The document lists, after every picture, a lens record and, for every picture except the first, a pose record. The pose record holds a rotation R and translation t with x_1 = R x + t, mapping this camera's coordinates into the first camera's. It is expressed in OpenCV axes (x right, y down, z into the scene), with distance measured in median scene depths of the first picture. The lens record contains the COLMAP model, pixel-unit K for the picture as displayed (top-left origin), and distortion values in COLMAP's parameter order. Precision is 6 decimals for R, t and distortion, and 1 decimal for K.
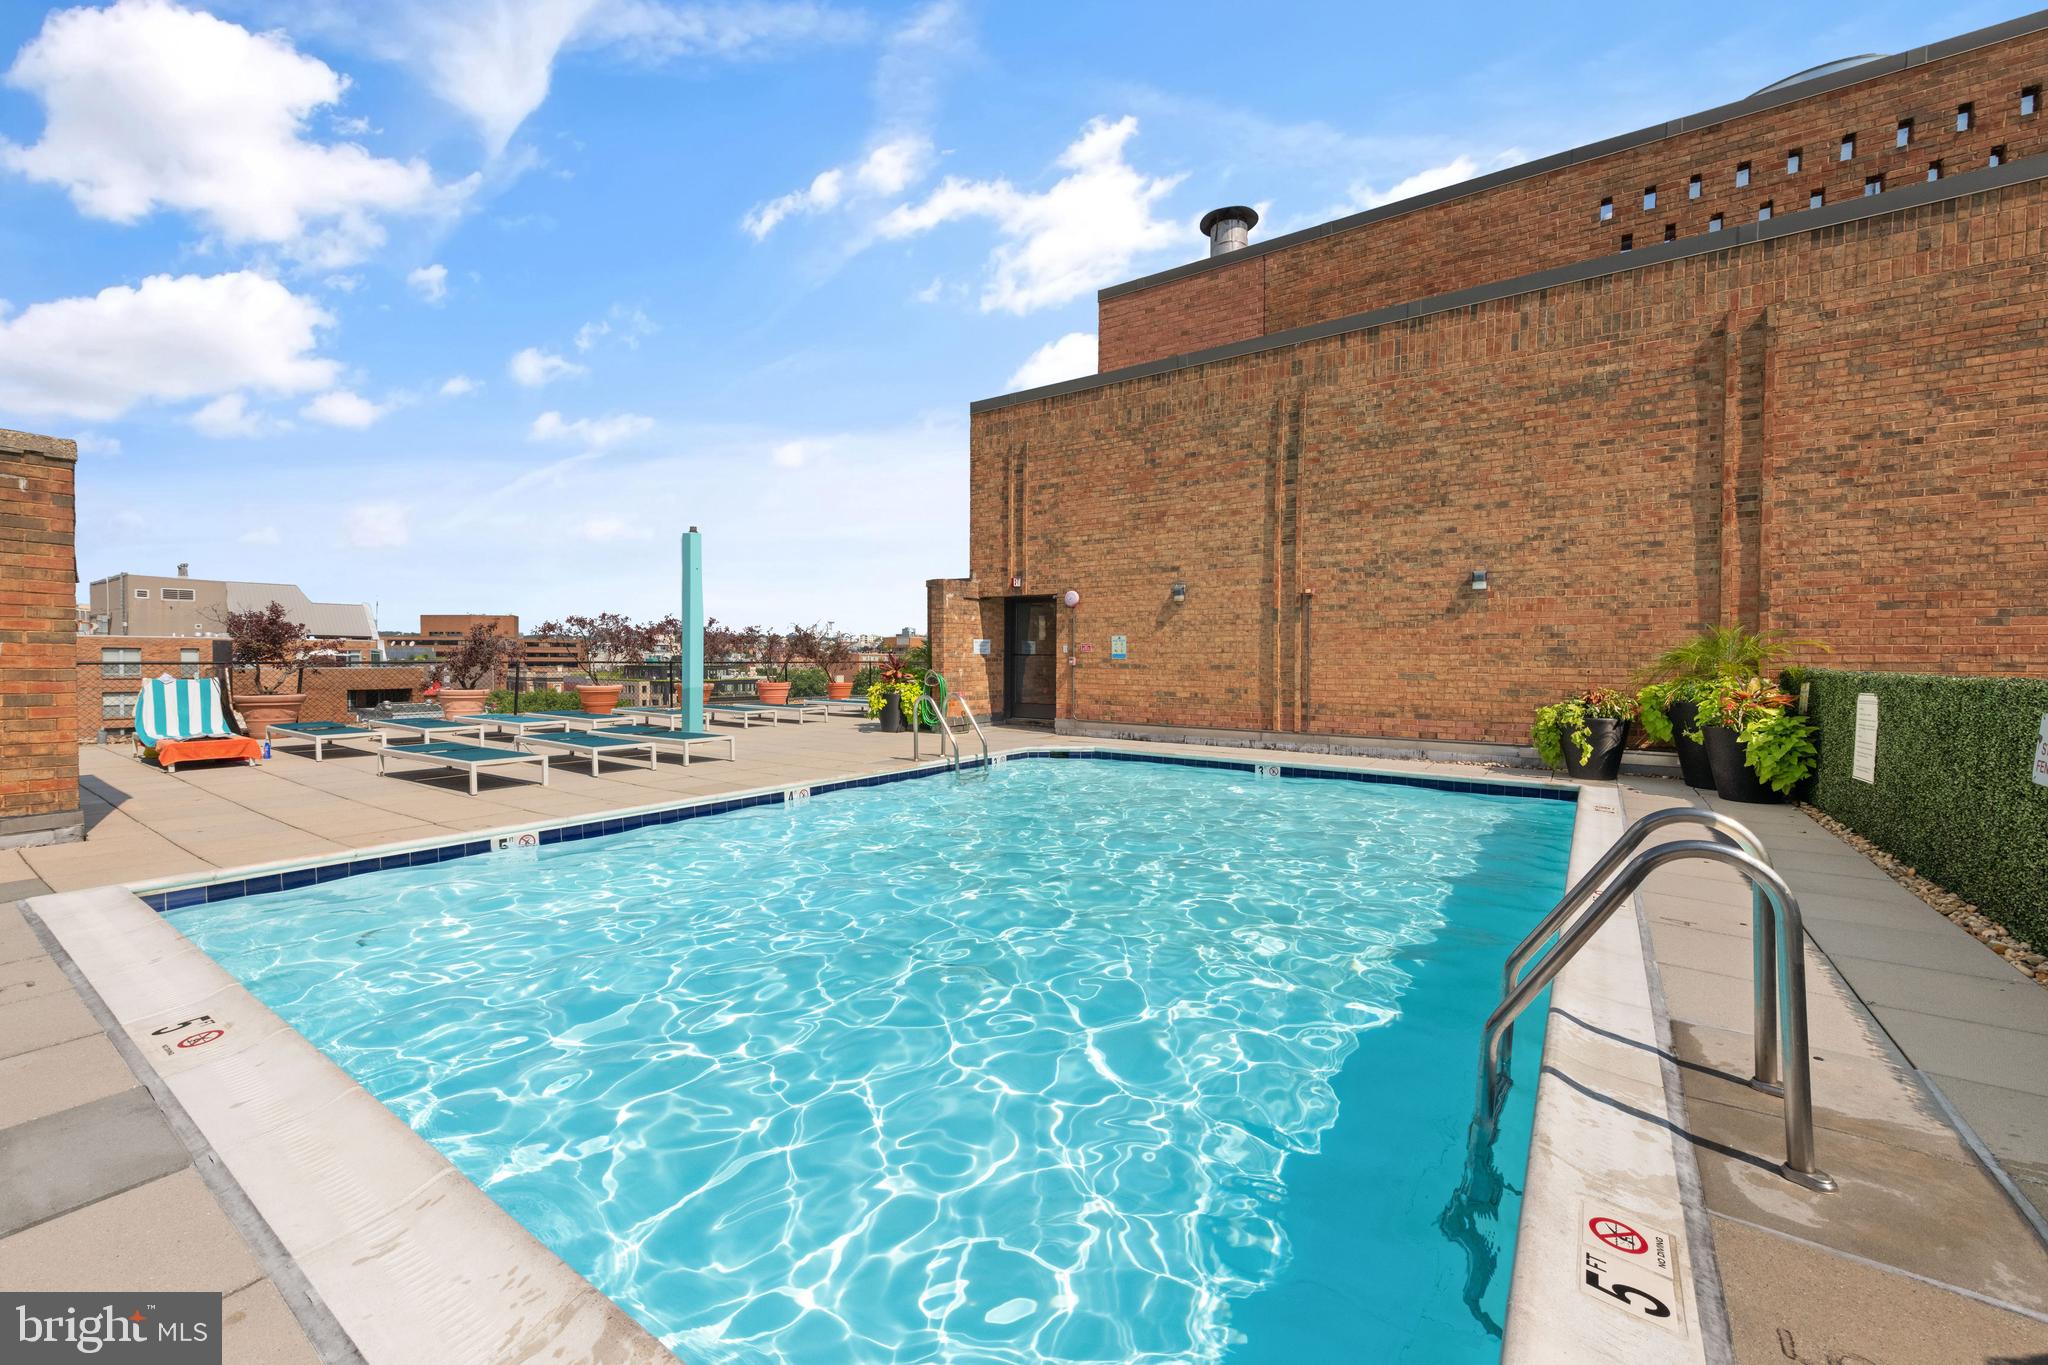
lens RADIAL K [[807.9, 0, 1025.4], [0, 807.9, 668.8], [0, 0, 1]] dist [0.002361, -0.000383]
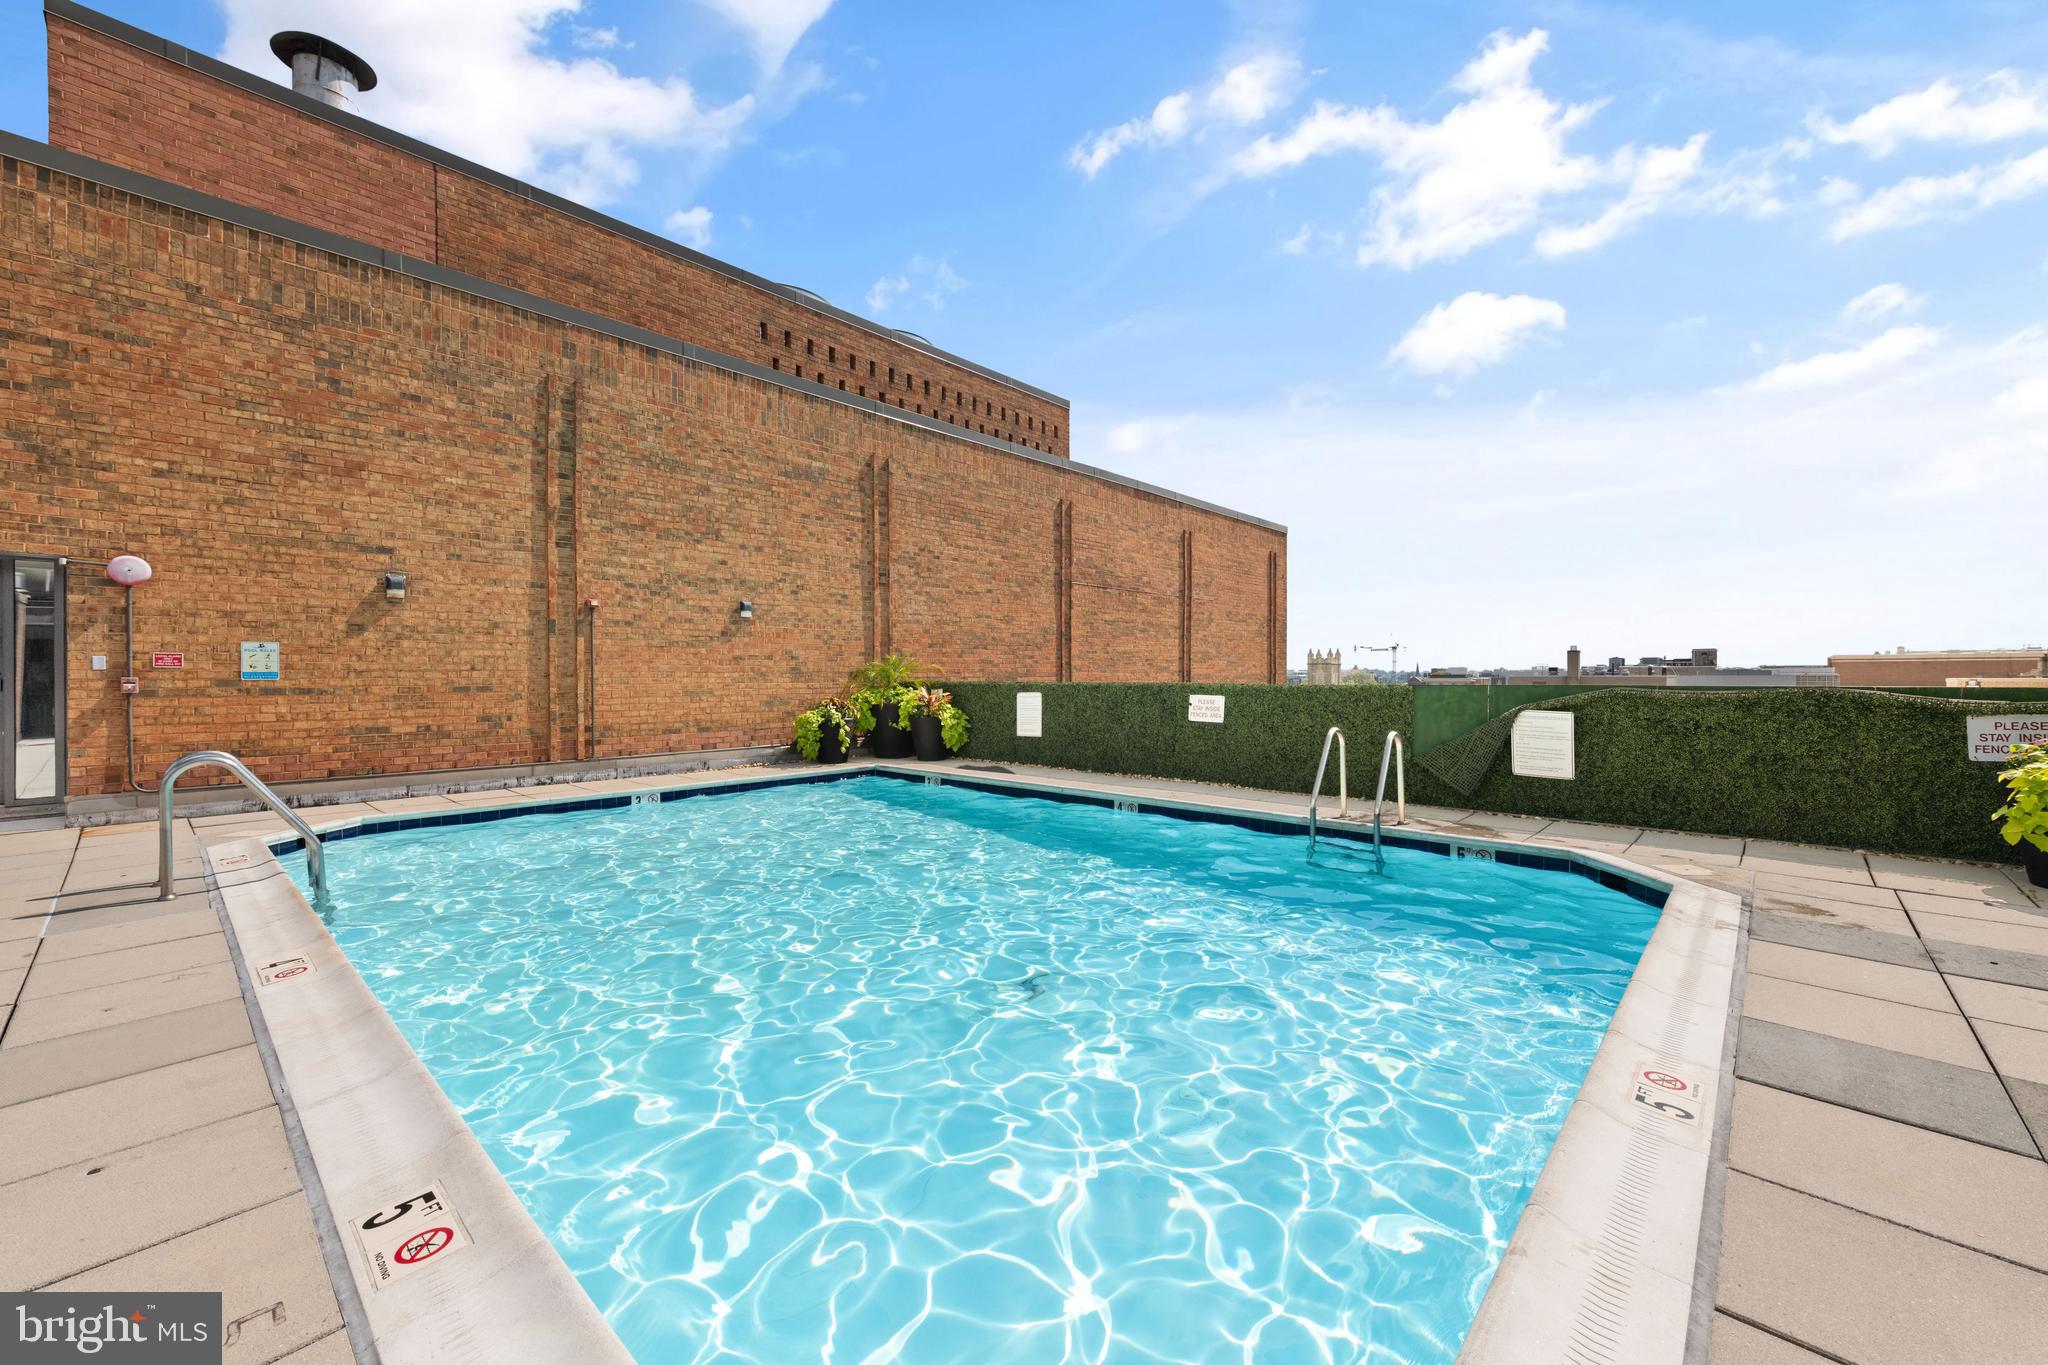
lens RADIAL K [[807.9, 0, 1029.1], [0, 807.9, 677.0], [0, 0, 1]] dist [0.002361, -0.000383]
pose [[0.113595, -0.004487, 0.993517, -0.499873], [0.018749, 0.999821, 0.002372, -0.005812], [-0.993350, 0.018358, 0.113659, 0.409441]]
